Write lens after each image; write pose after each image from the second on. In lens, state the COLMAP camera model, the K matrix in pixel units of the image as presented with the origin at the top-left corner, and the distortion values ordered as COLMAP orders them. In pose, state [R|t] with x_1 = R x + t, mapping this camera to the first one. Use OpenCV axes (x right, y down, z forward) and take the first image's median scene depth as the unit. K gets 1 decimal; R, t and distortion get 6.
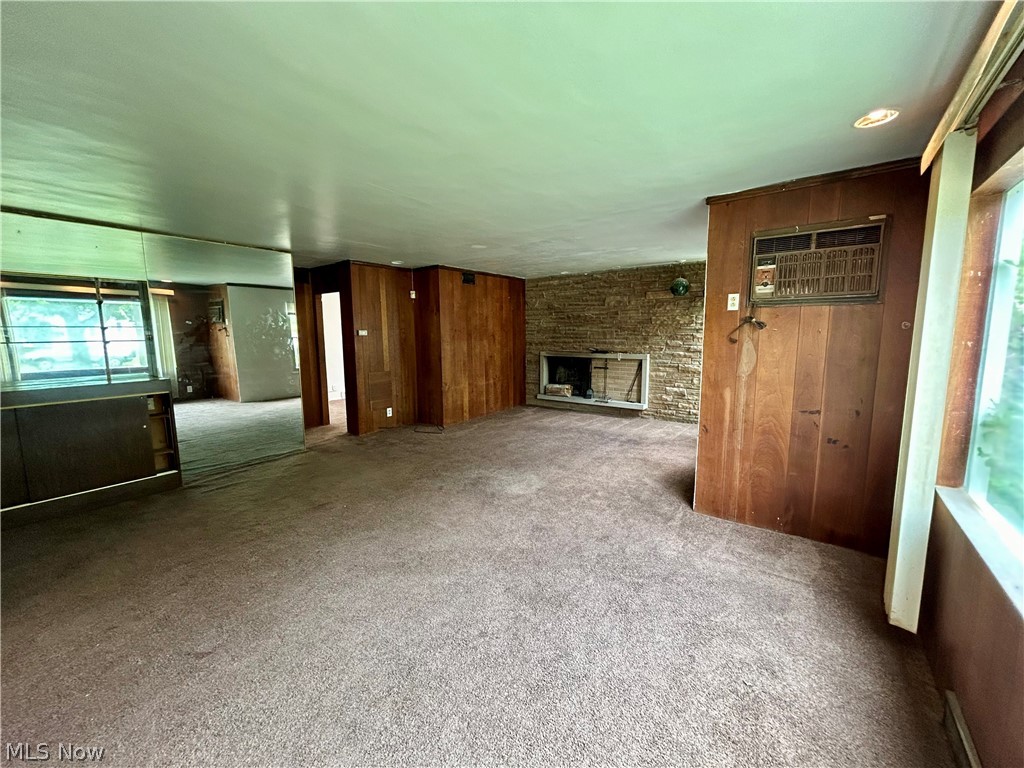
lens RADIAL K [[412.7, 0, 512.0], [0, 412.7, 384.4], [0, 0, 1]] dist [-0.000339, 0.000058]
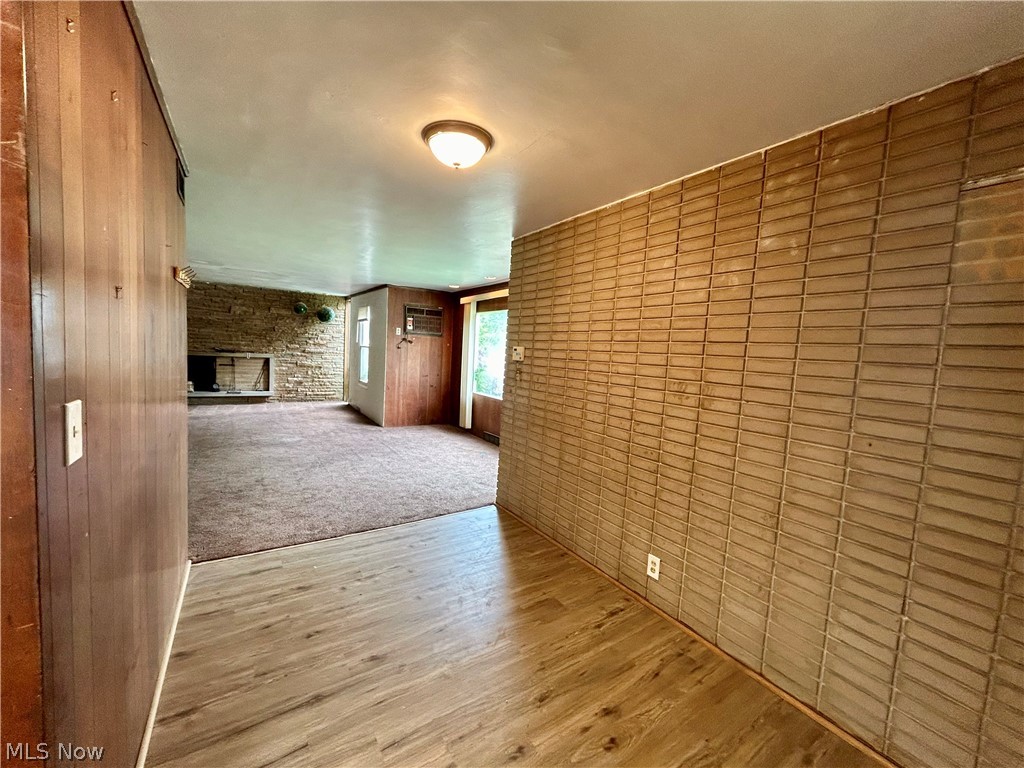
lens RADIAL K [[412.7, 0, 506.9], [0, 412.7, 383.9], [0, 0, 1]] dist [-0.000339, 0.000058]
pose [[0.354520, -0.050916, 0.933661, -0.659672], [0.061271, 0.997635, 0.031140, 0.028694], [-0.933039, 0.046167, 0.356801, -0.181236]]
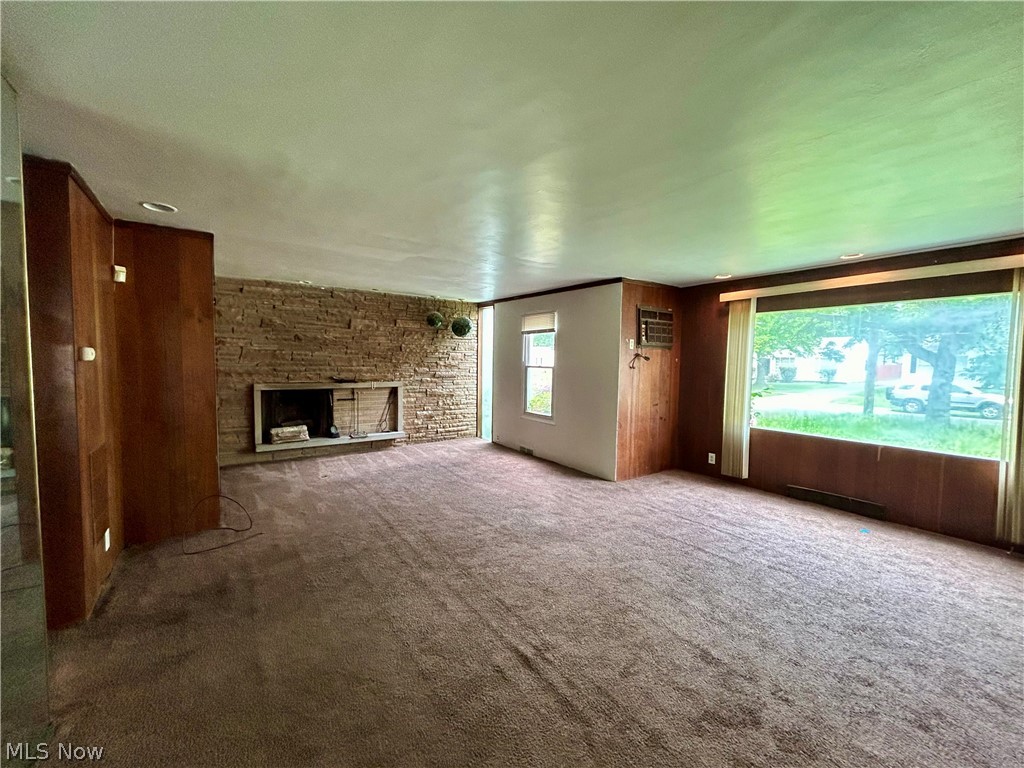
lens RADIAL K [[412.7, 0, 513.0], [0, 412.7, 383.2], [0, 0, 1]] dist [-0.000339, 0.000058]
pose [[0.311284, -0.042999, 0.949344, -0.539328], [0.105051, 0.994410, 0.010595, -0.050890], [-0.944493, 0.096431, 0.314061, 0.430777]]
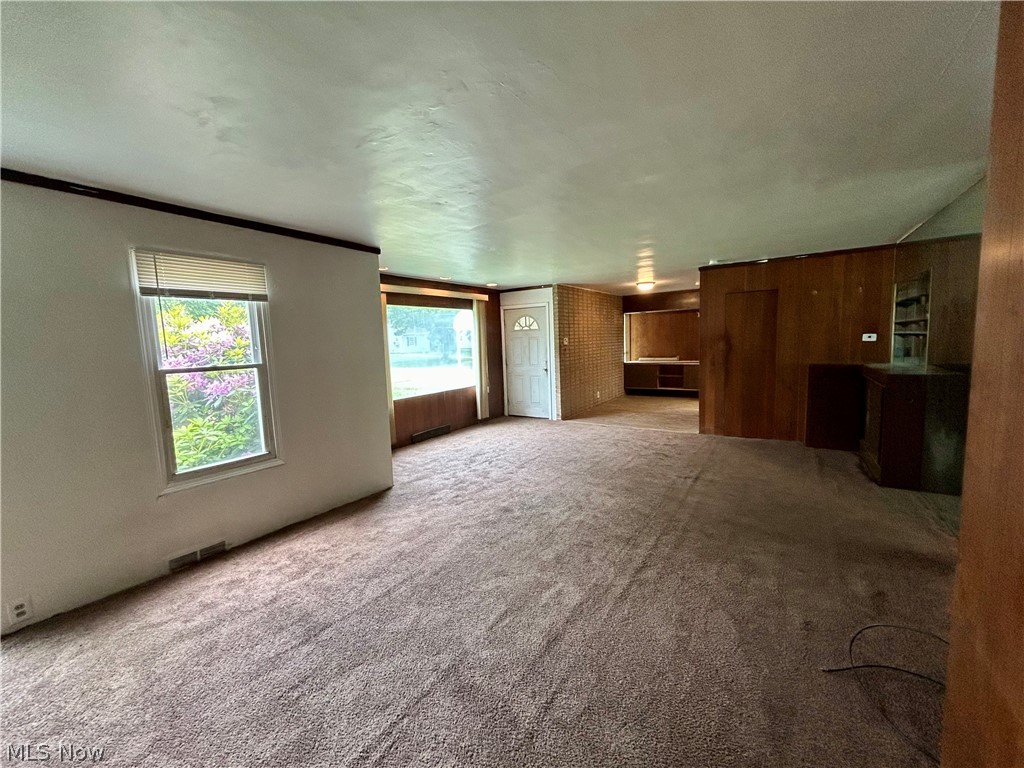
lens RADIAL K [[412.7, 0, 507.0], [0, 412.7, 381.8], [0, 0, 1]] dist [-0.000339, 0.000058]
pose [[-0.998242, 0.046464, -0.036807, 0.063283], [0.037021, 0.973644, 0.225049, -0.147282], [0.046294, 0.223291, -0.973652, 1.125707]]
